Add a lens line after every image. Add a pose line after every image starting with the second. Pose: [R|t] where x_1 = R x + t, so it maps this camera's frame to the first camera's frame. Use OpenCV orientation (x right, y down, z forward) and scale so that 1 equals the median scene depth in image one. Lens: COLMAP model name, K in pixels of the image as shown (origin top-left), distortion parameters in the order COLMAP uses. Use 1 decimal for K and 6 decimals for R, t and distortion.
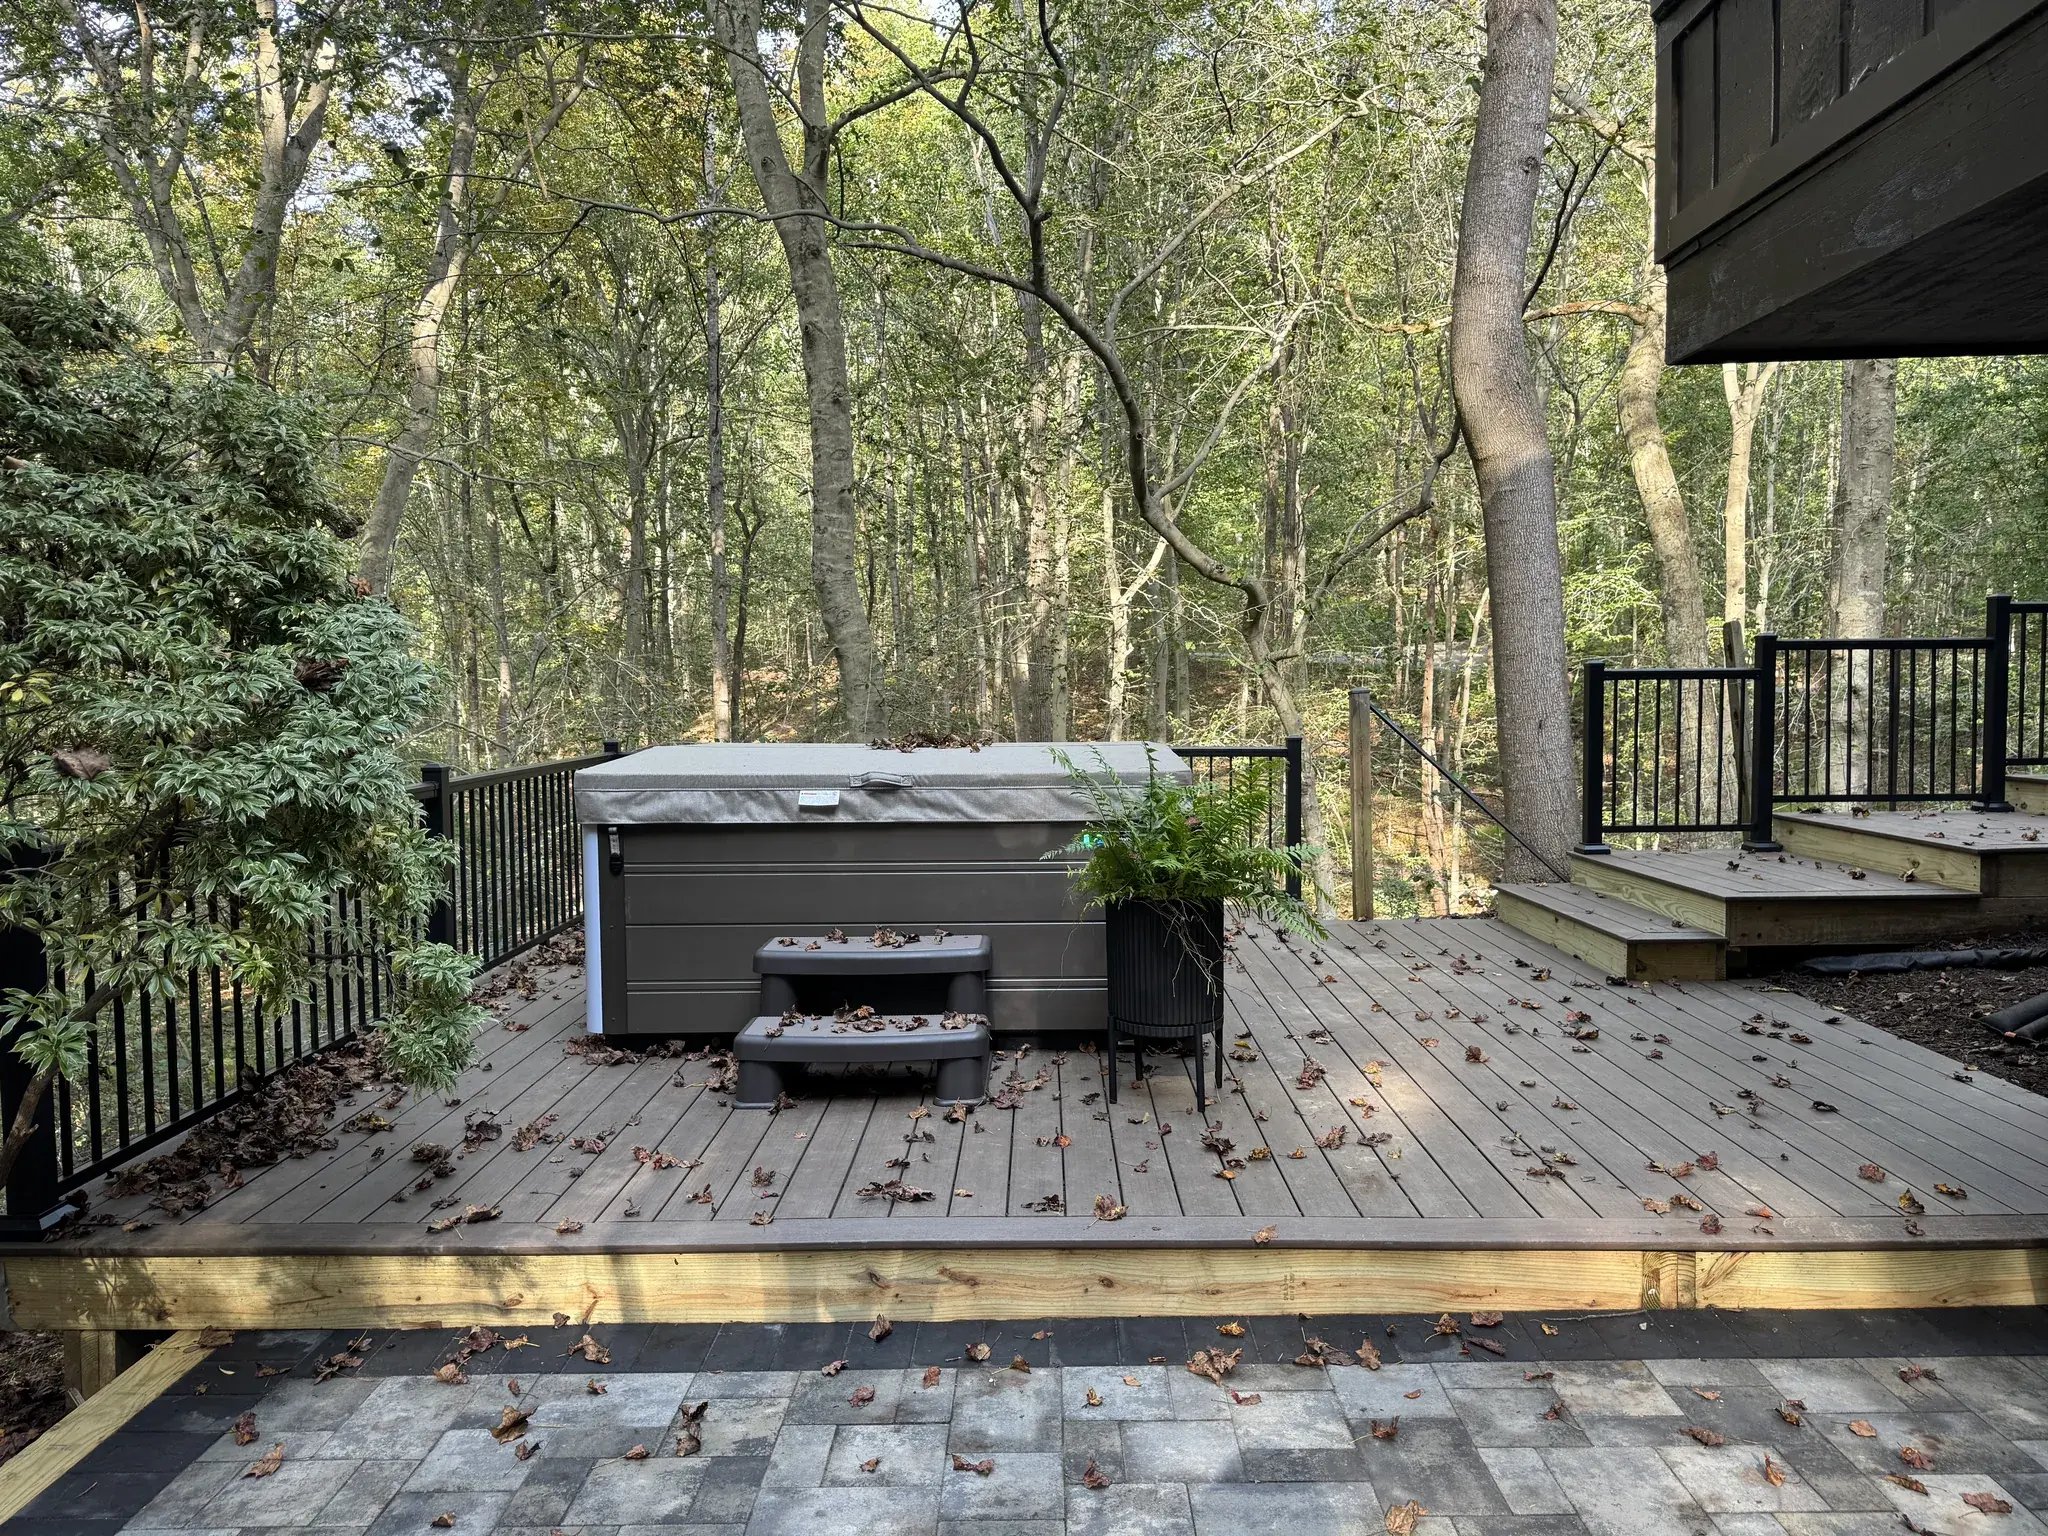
lens RADIAL K [[1449.7, 0, 1026.2], [0, 1449.7, 763.6], [0, 0, 1]] dist [0.069792, -0.070205]
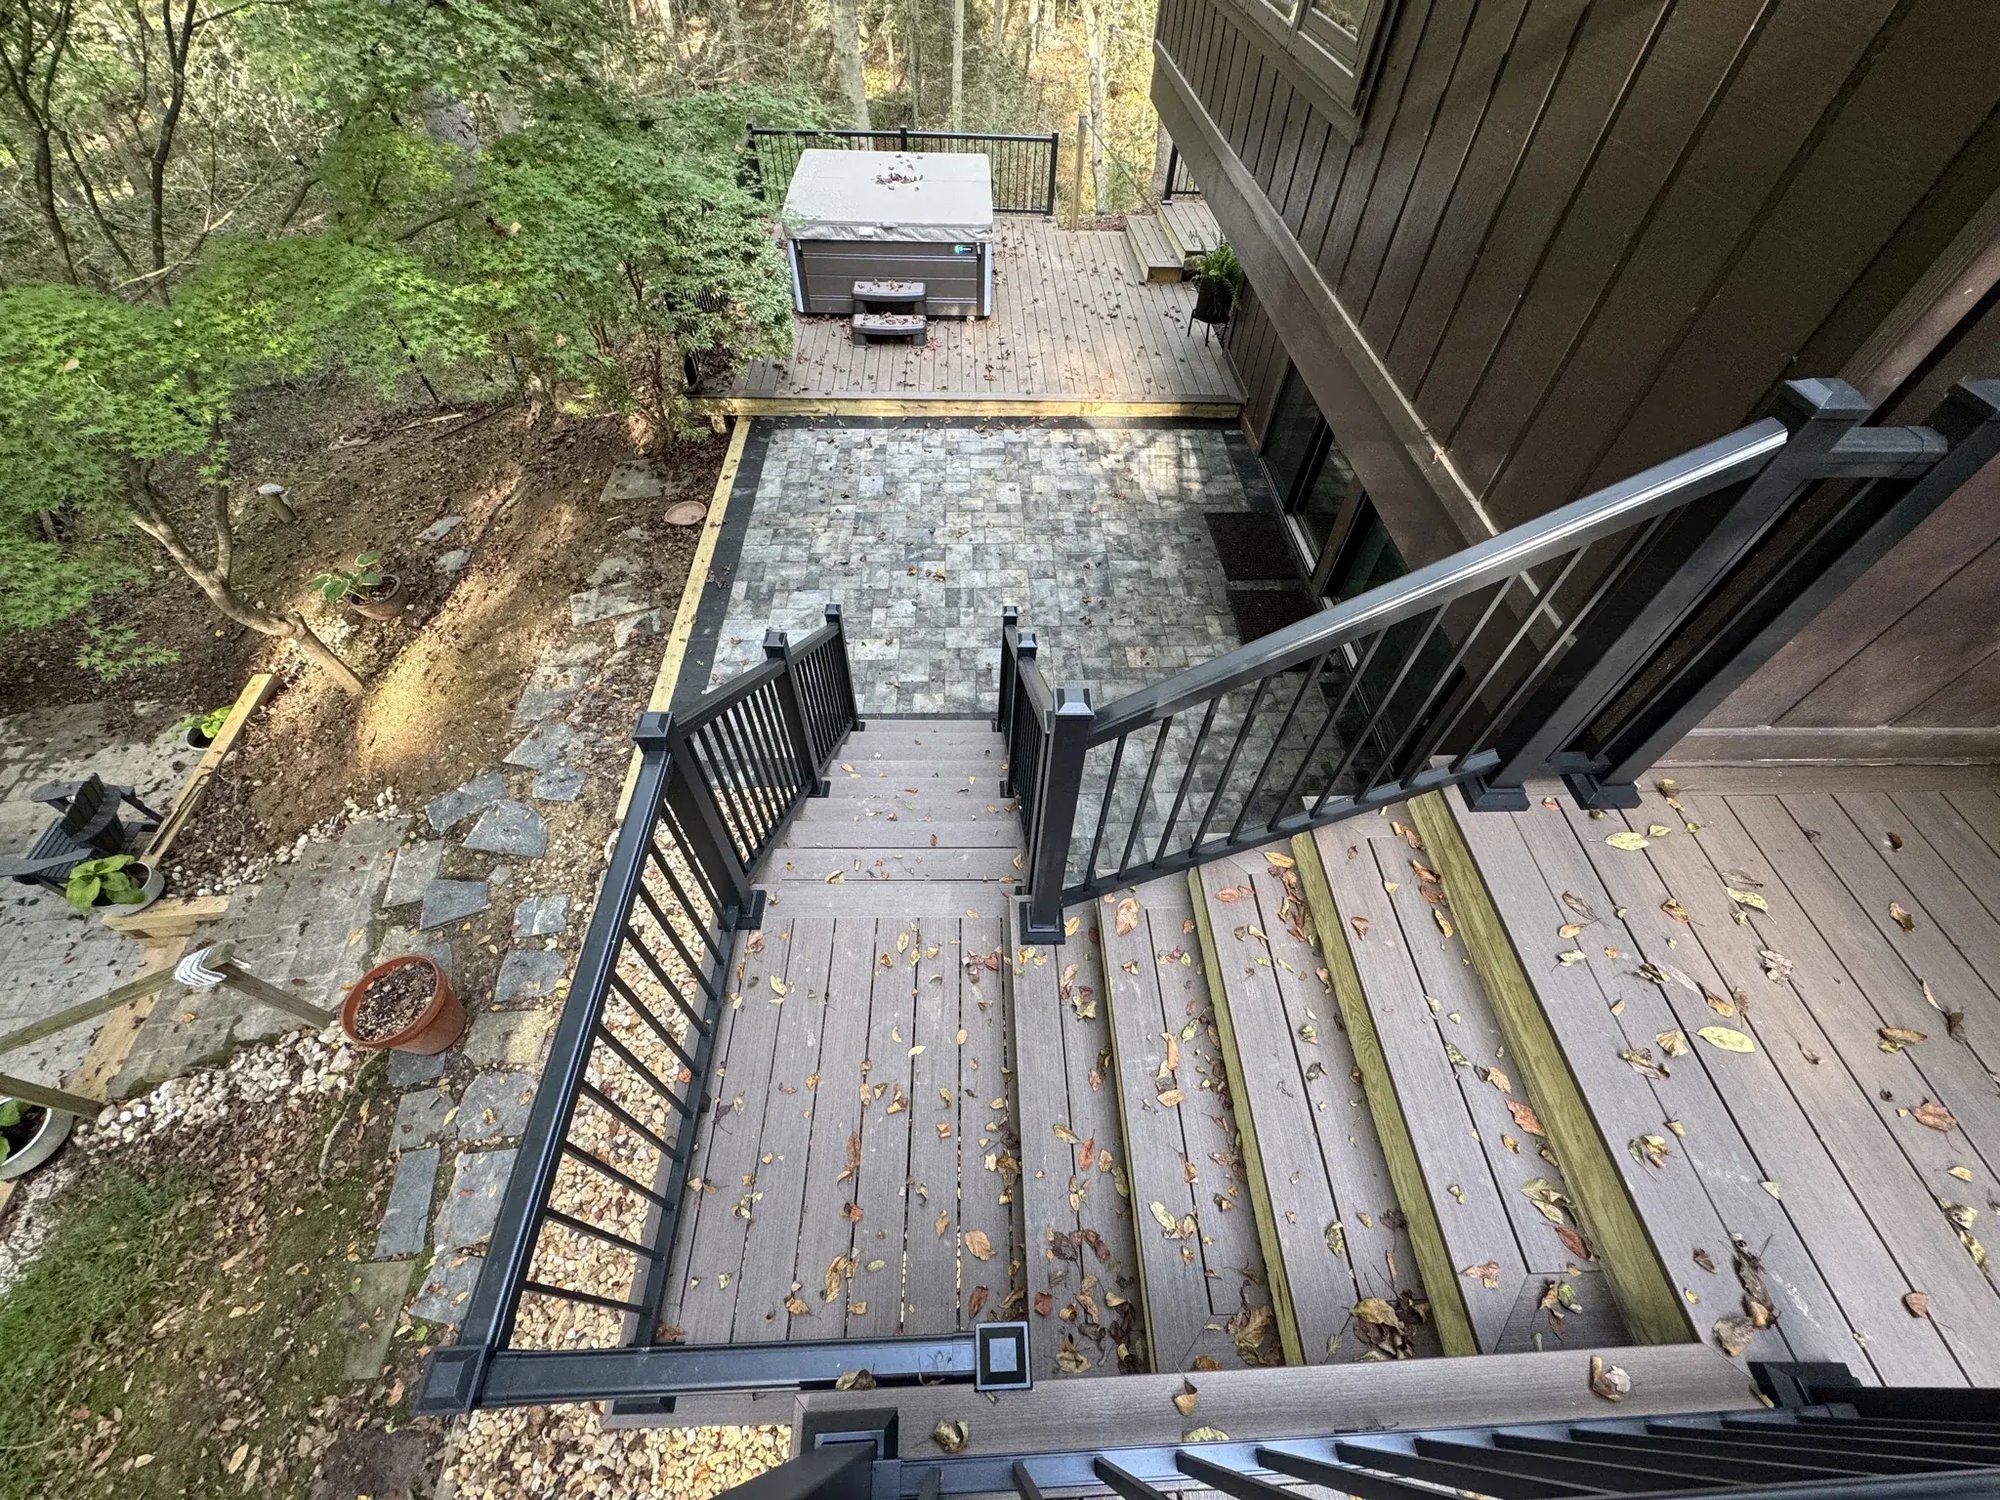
lens RADIAL K [[793.9, 0, 1001.0], [0, 793.9, 760.2], [0, 0, 1]] dist [-0.002179, 0.000048]
pose [[0.998223, -0.014378, 0.057826, 0.027104], [-0.033869, 0.661532, 0.749151, -0.557091], [-0.049025, -0.749779, 0.659870, -1.032274]]
